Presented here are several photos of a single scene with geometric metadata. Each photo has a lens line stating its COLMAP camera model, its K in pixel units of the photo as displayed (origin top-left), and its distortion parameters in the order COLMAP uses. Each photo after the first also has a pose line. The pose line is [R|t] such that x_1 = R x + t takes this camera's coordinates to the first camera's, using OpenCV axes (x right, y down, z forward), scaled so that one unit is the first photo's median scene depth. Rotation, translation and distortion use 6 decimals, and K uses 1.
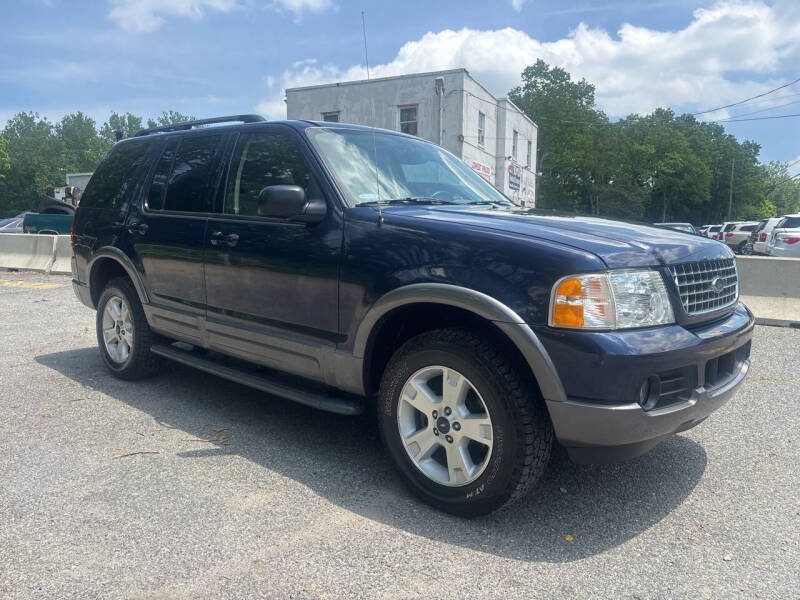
lens RADIAL K [[620.5, 0, 400.0], [0, 620.5, 301.8], [0, 0, 1]] dist [0.030091, -0.019667]
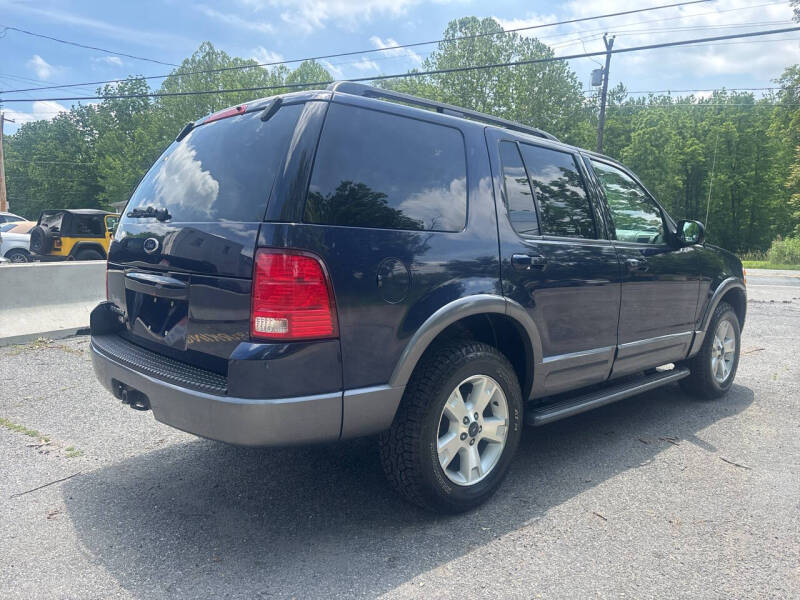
lens RADIAL K [[620.5, 0, 408.4], [0, 620.5, 293.0], [0, 0, 1]] dist [0.030091, -0.019667]
pose [[0.062583, -0.110698, 0.991882, -1.277699], [0.110557, 0.988482, 0.103343, -0.192638], [-0.991897, 0.103192, 0.074101, 1.226178]]
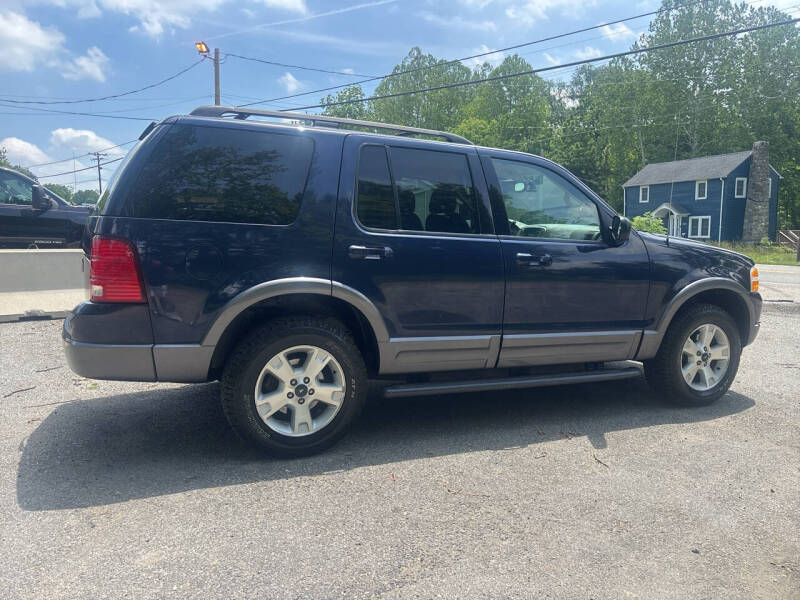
lens RADIAL K [[620.5, 0, 398.2], [0, 620.5, 297.1], [0, 0, 1]] dist [0.030091, -0.019667]
pose [[0.405578, -0.112222, 0.907145, -1.288416], [0.097368, 0.992092, 0.079199, -0.135449], [-0.908860, 0.056205, 0.413298, 0.718982]]
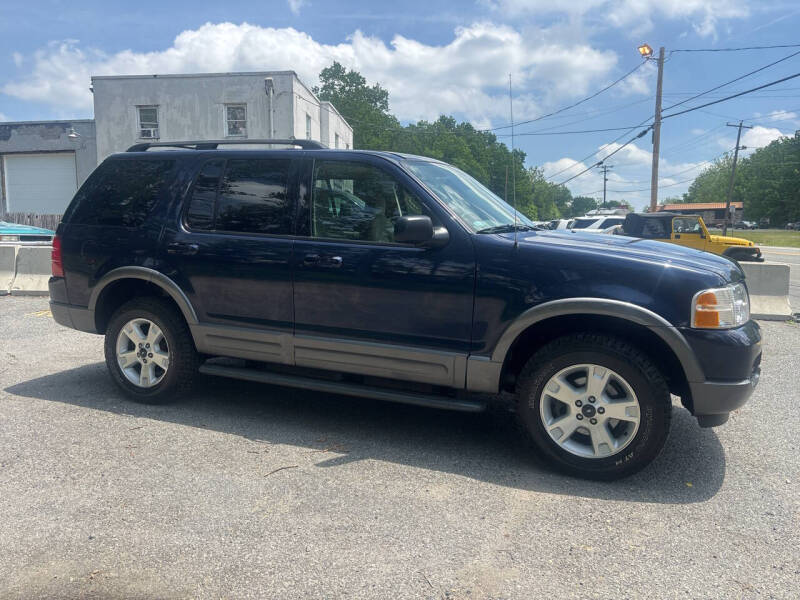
lens RADIAL K [[620.5, 0, 393.3], [0, 620.5, 298.8], [0, 0, 1]] dist [0.030091, -0.019667]
pose [[0.946810, -0.042196, 0.319015, -0.475752], [0.042037, 0.999089, 0.007387, -0.036136], [-0.319036, 0.006417, 0.947721, -0.045395]]
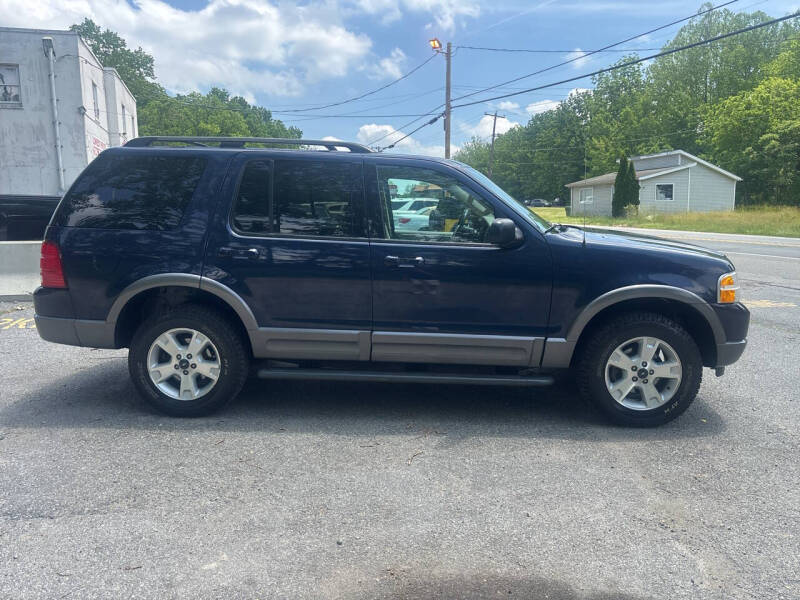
lens RADIAL K [[620.5, 0, 398.3], [0, 620.5, 301.0], [0, 0, 1]] dist [0.030091, -0.019667]
pose [[0.759814, -0.111340, 0.640536, -0.959705], [0.085395, 0.993782, 0.071446, -0.103787], [-0.644508, 0.000413, 0.764597, 0.127809]]
